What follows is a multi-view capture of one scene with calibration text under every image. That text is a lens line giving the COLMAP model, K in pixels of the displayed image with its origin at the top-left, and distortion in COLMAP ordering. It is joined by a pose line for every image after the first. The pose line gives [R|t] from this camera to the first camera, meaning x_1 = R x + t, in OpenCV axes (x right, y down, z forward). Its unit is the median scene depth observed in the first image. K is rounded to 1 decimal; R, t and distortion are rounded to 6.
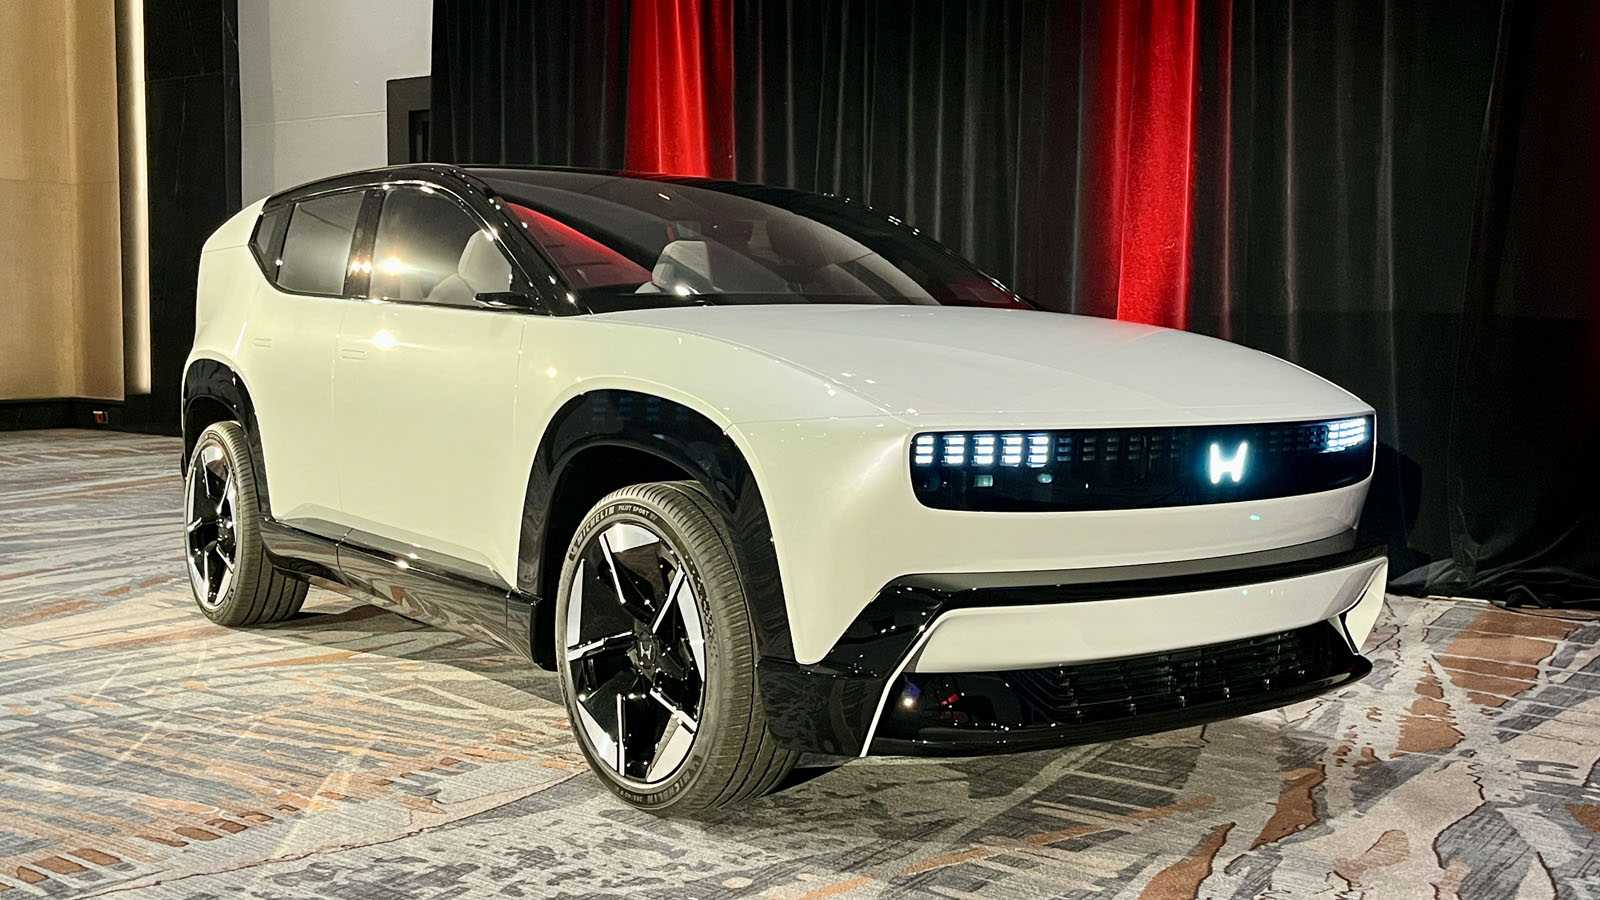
lens RADIAL K [[1647.0, 0, 800.0], [0, 1647.0, 450.0], [0, 0, 1]] dist [0.063773, -0.092729]
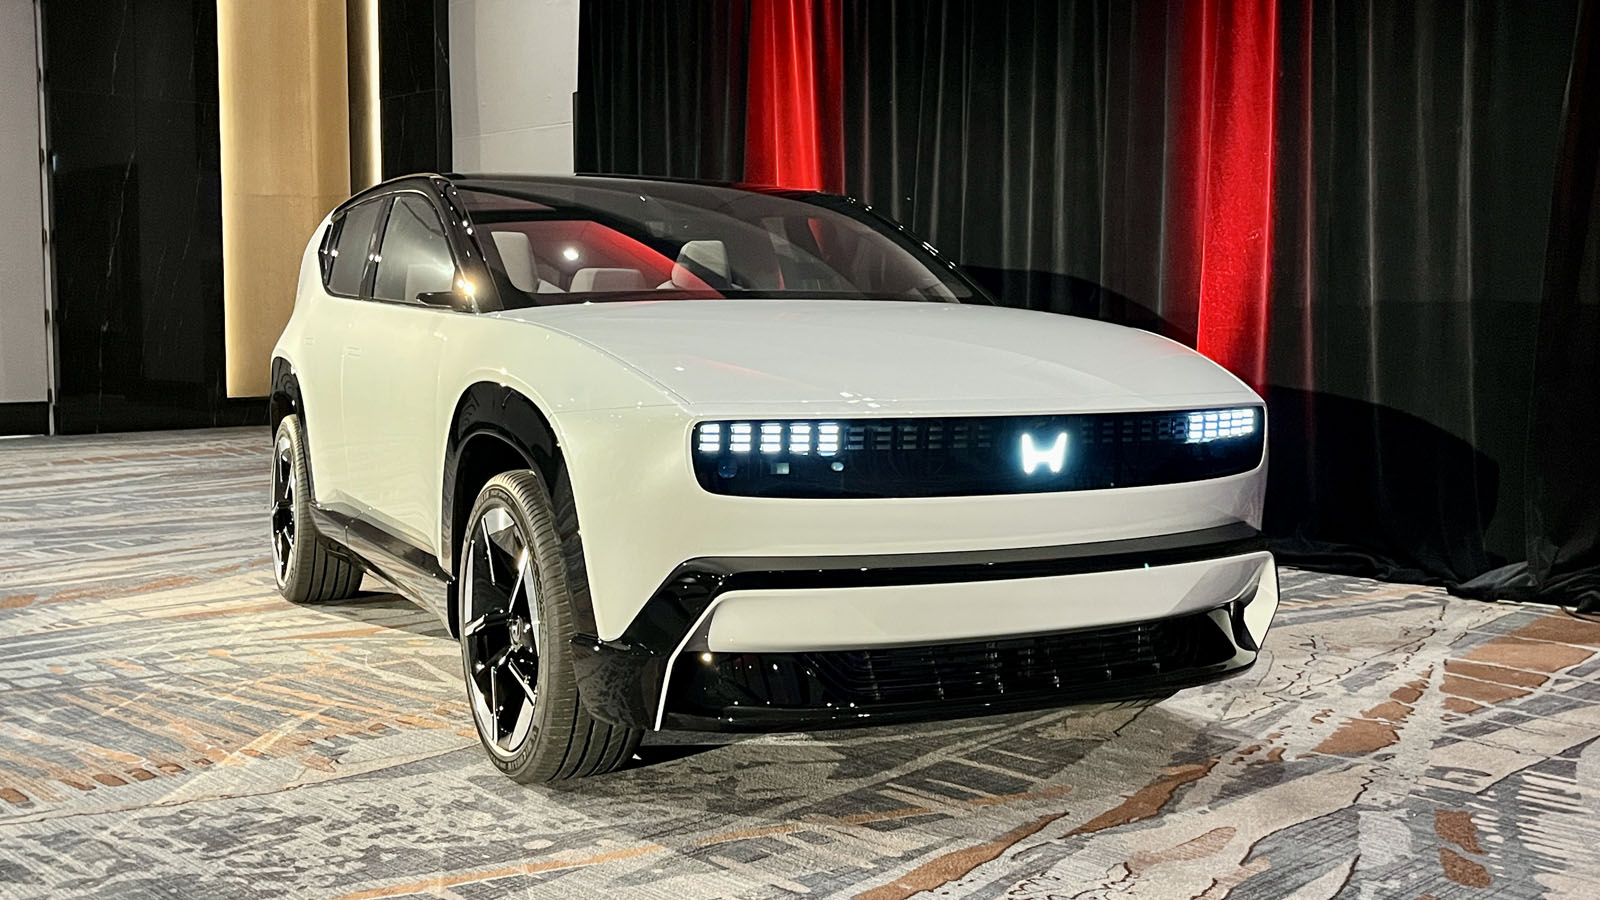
lens RADIAL K [[1647.0, 0, 800.0], [0, 1647.0, 450.0], [0, 0, 1]] dist [0.063773, -0.092729]
pose [[0.983136, 0.005225, -0.182799, 0.261633], [-0.005095, 0.999986, 0.001183, 0.004874], [0.182803, -0.000232, 0.983150, -0.012080]]
